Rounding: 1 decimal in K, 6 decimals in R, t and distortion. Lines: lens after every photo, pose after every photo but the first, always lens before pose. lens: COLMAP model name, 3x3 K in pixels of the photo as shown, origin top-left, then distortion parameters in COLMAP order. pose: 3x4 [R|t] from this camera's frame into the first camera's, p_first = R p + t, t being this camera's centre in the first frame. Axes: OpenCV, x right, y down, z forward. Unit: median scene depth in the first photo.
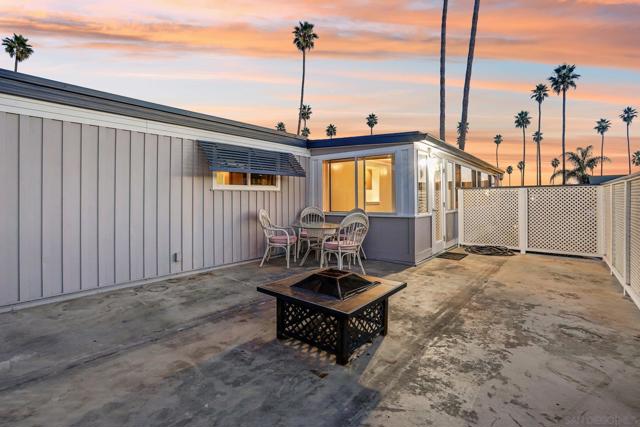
lens RADIAL K [[305.7, 0, 319.1], [0, 305.7, 210.1], [0, 0, 1]] dist [-0.066677, 0.027364]
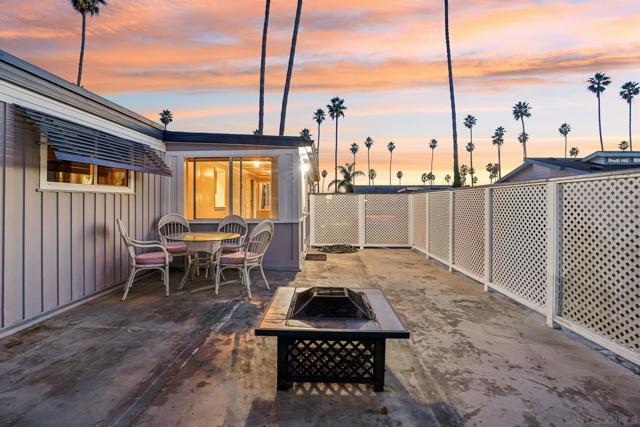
lens RADIAL K [[305.7, 0, 319.1], [0, 305.7, 210.1], [0, 0, 1]] dist [-0.066677, 0.027364]
pose [[0.787822, -0.013781, 0.615749, -0.227058], [0.022218, 0.999735, -0.006052, -0.008354], [-0.615502, 0.018449, 0.787919, 0.150573]]
